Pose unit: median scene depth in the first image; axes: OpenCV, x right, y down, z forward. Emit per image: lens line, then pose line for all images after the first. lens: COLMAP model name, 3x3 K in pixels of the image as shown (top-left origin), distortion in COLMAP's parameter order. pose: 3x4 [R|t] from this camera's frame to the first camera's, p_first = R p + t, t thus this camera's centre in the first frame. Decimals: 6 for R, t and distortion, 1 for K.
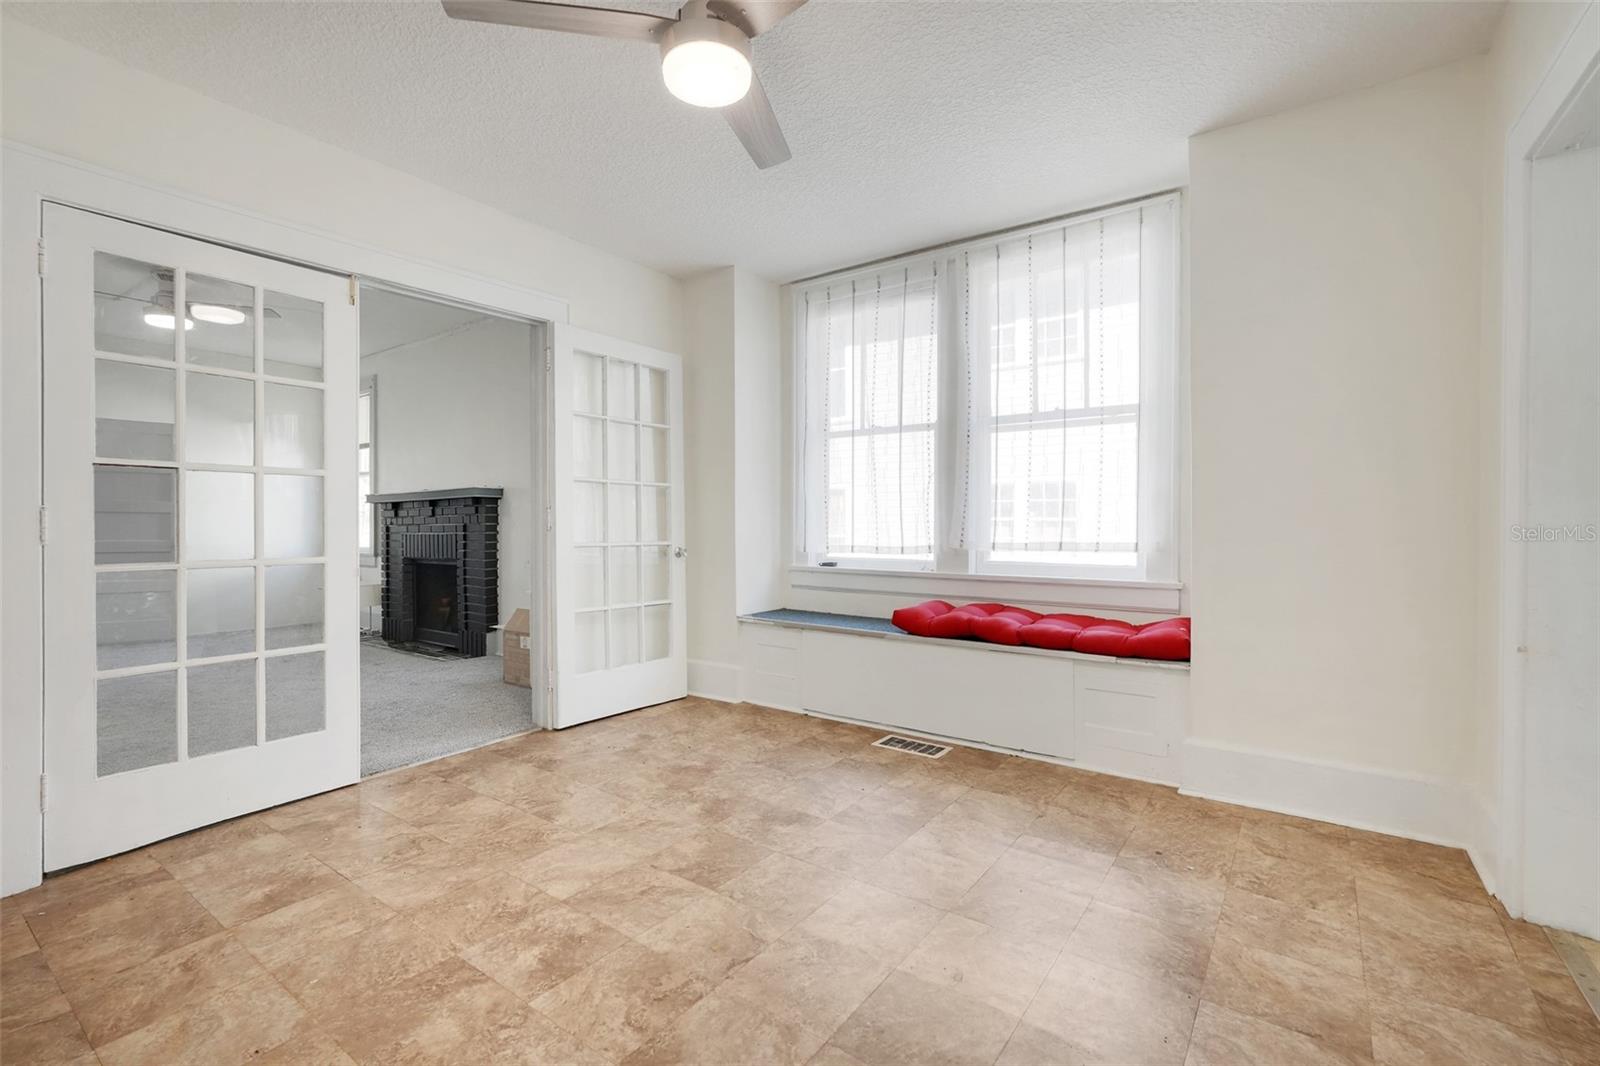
lens RADIAL K [[711.8, 0, 800.0], [0, 711.8, 536.9], [0, 0, 1]] dist [-0.002819, 0.000102]
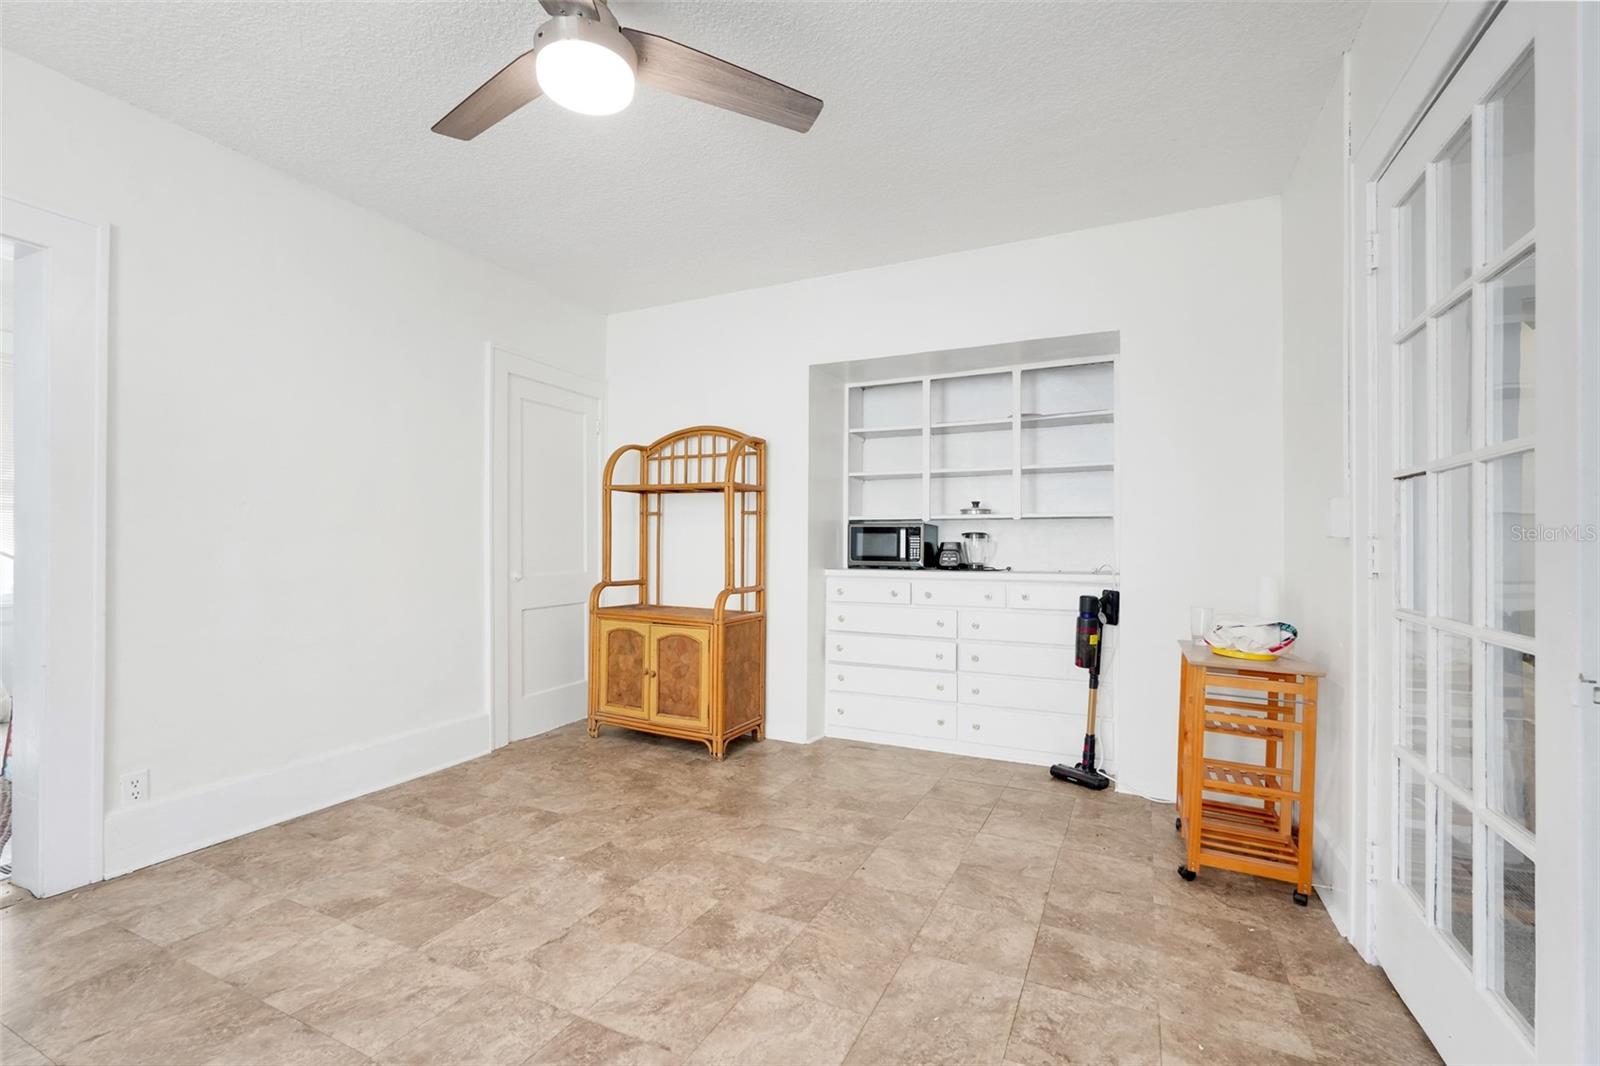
lens RADIAL K [[711.8, 0, 800.0], [0, 711.8, 536.9], [0, 0, 1]] dist [-0.002819, 0.000102]
pose [[-0.985915, -0.000604, -0.167245, -0.258576], [-0.001675, 0.999979, 0.006260, -0.050576], [0.167238, 0.006452, -0.985895, 2.015366]]
